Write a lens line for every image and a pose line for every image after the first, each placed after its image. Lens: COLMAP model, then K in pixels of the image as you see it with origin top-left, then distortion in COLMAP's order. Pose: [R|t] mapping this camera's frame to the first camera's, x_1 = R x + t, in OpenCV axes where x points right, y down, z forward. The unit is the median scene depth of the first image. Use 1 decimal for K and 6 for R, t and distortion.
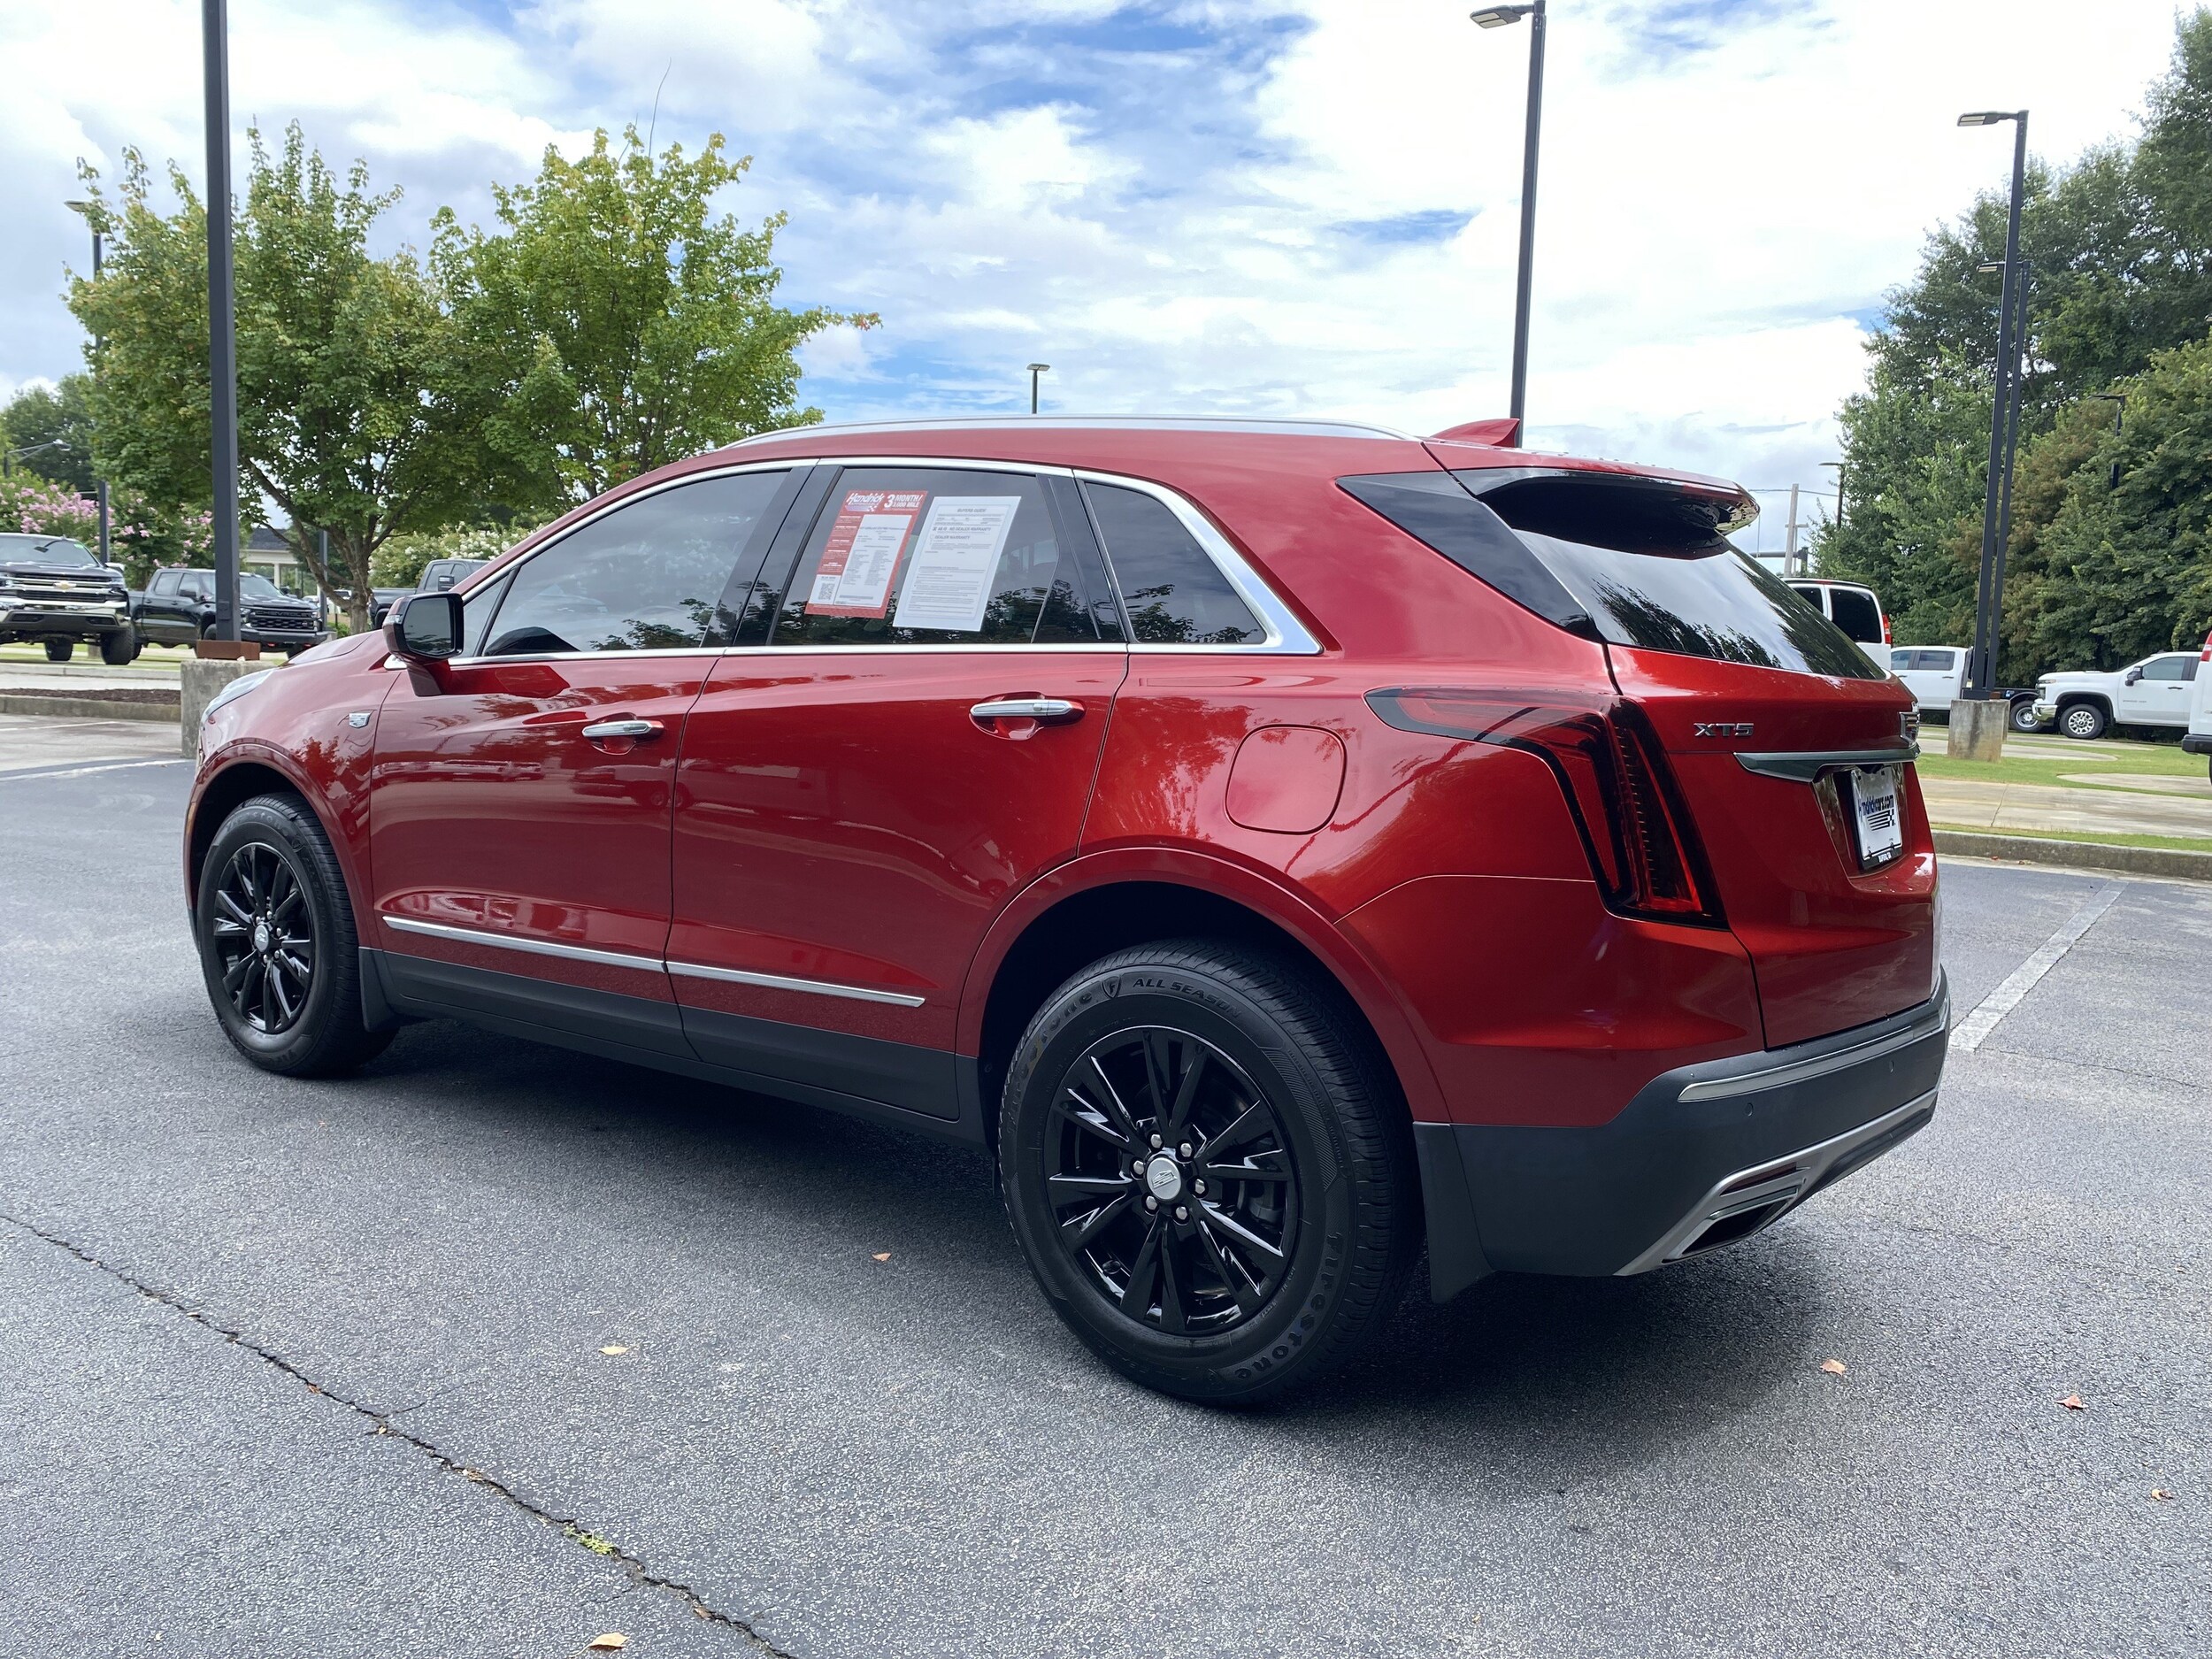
lens RADIAL K [[1714.2, 0, 1100.7], [0, 1714.2, 827.8], [0, 0, 1]] dist [0.020266, -0.006116]
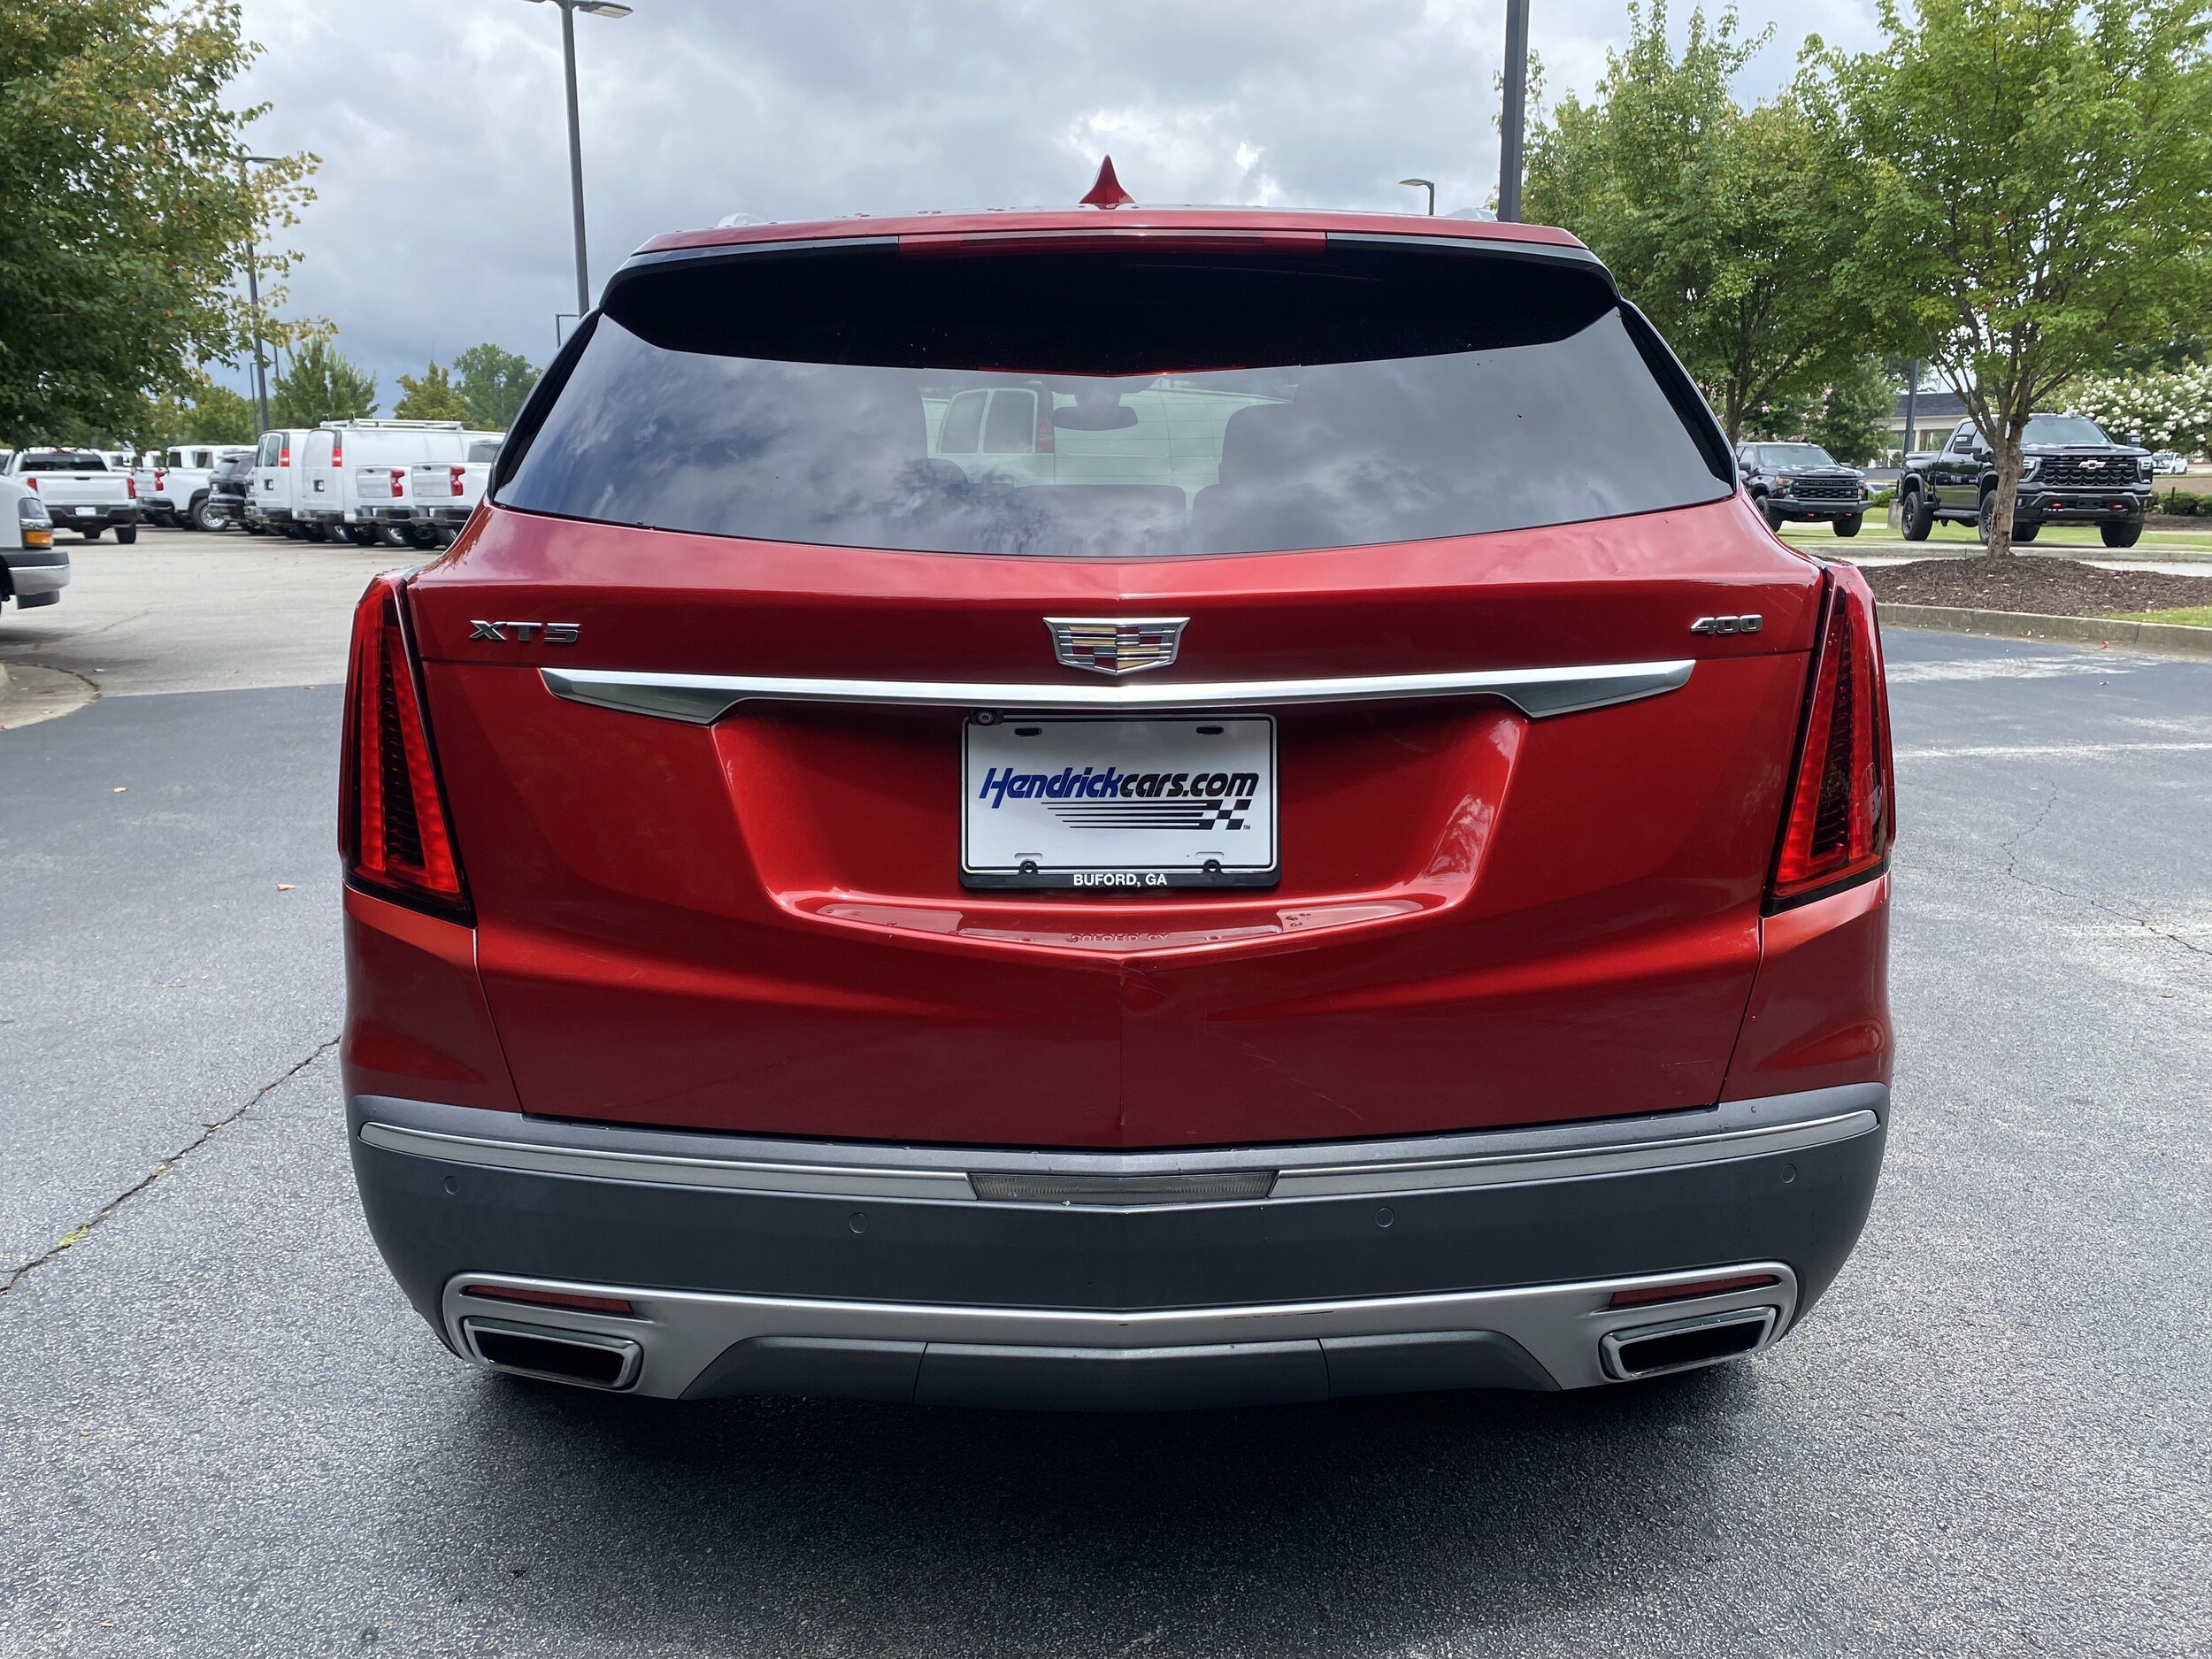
lens RADIAL K [[1714.2, 0, 1114.2], [0, 1714.2, 823.9], [0, 0, 1]] dist [0.020266, -0.006116]
pose [[0.588854, 0.123341, -0.798772, 0.185533], [-0.065214, 0.992316, 0.105151, -0.012030], [0.805604, -0.009828, 0.592373, 0.140241]]
